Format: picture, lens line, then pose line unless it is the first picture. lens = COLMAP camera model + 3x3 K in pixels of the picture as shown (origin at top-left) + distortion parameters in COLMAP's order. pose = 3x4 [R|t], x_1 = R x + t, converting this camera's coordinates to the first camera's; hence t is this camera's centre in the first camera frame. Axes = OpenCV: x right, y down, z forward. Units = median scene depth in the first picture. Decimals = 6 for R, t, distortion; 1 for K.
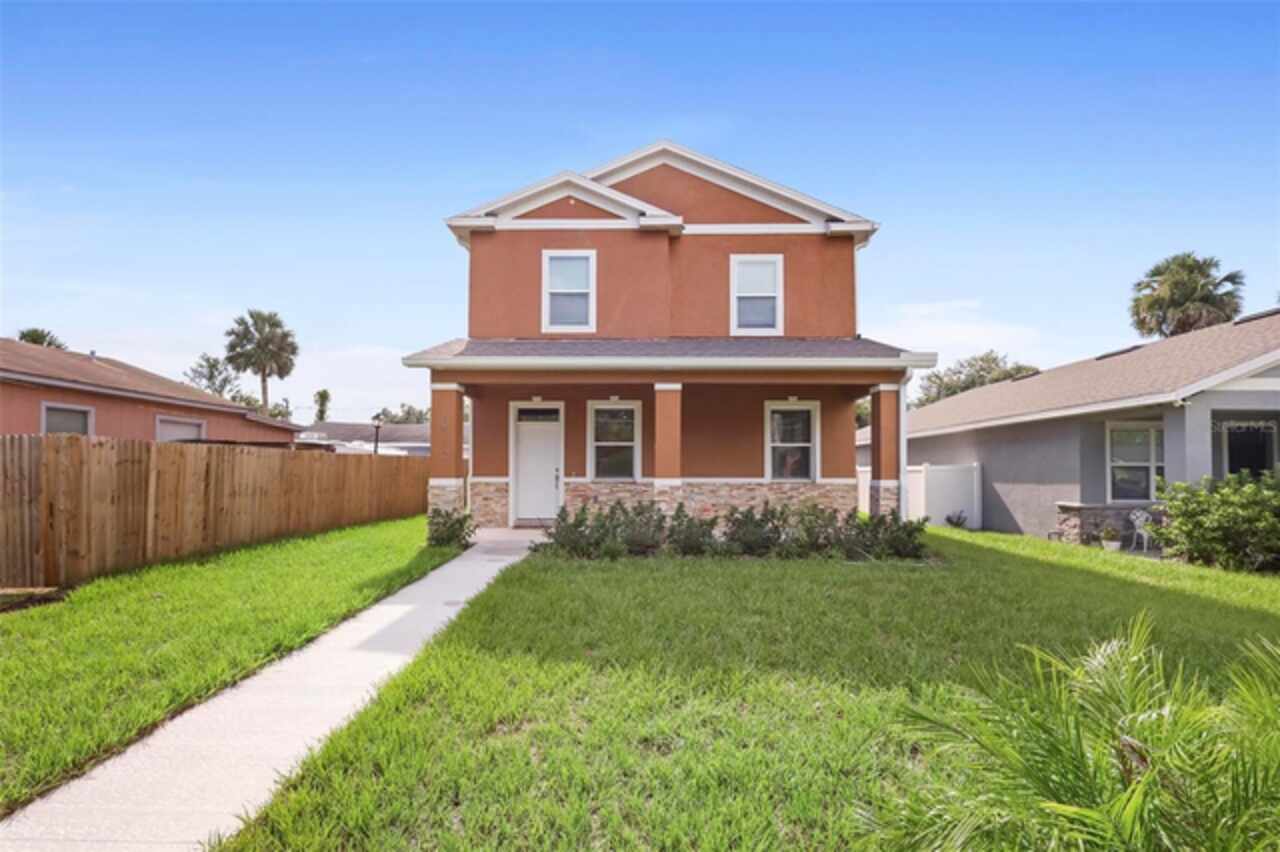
lens RADIAL K [[596.2, 0, 648.8], [0, 596.2, 455.8], [0, 0, 1]] dist [0.002975, -0.000841]
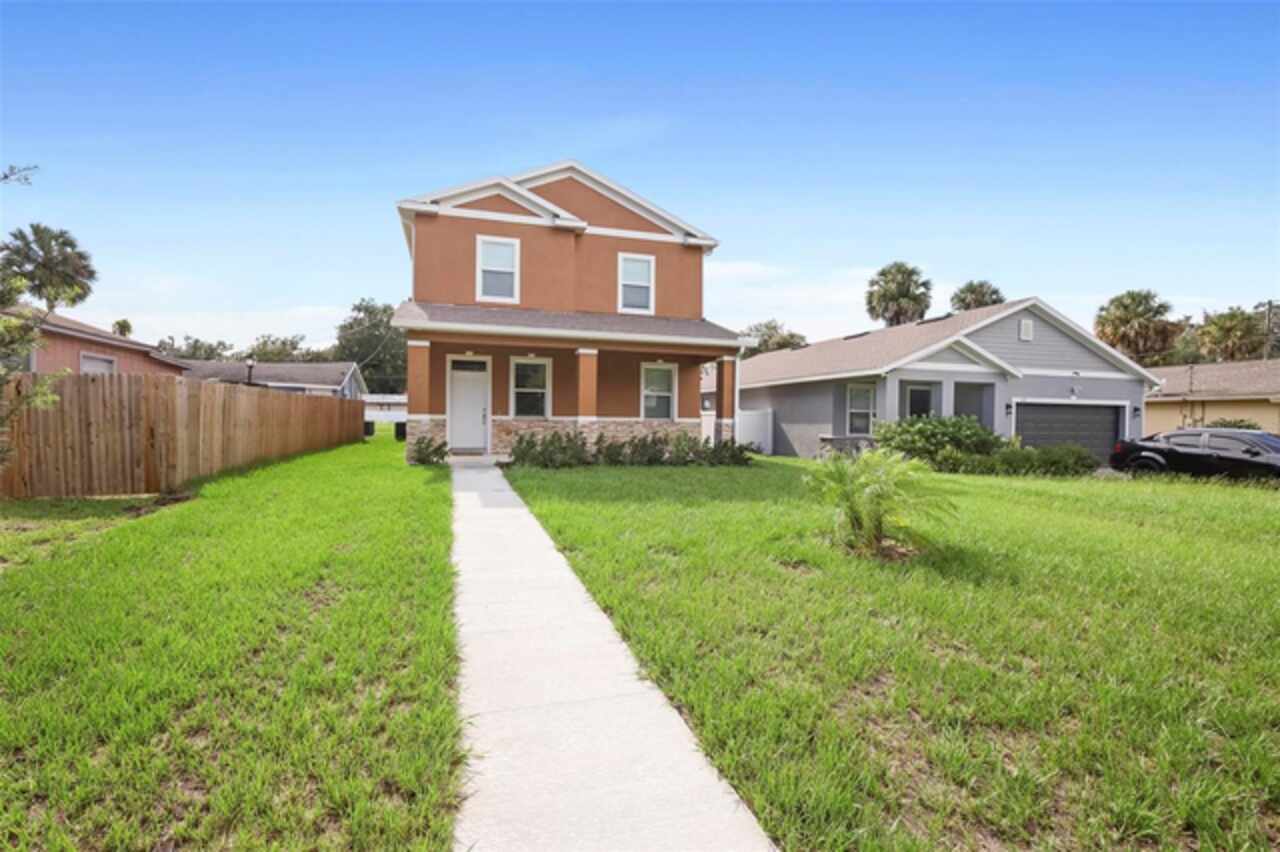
lens RADIAL K [[596.2, 0, 638.8], [0, 596.2, 429.4], [0, 0, 1]] dist [0.002975, -0.000841]
pose [[0.950424, 0.004327, 0.310928, -0.239970], [-0.018731, 0.998884, 0.043355, 0.004266], [-0.310393, -0.047029, 0.949444, -0.320053]]
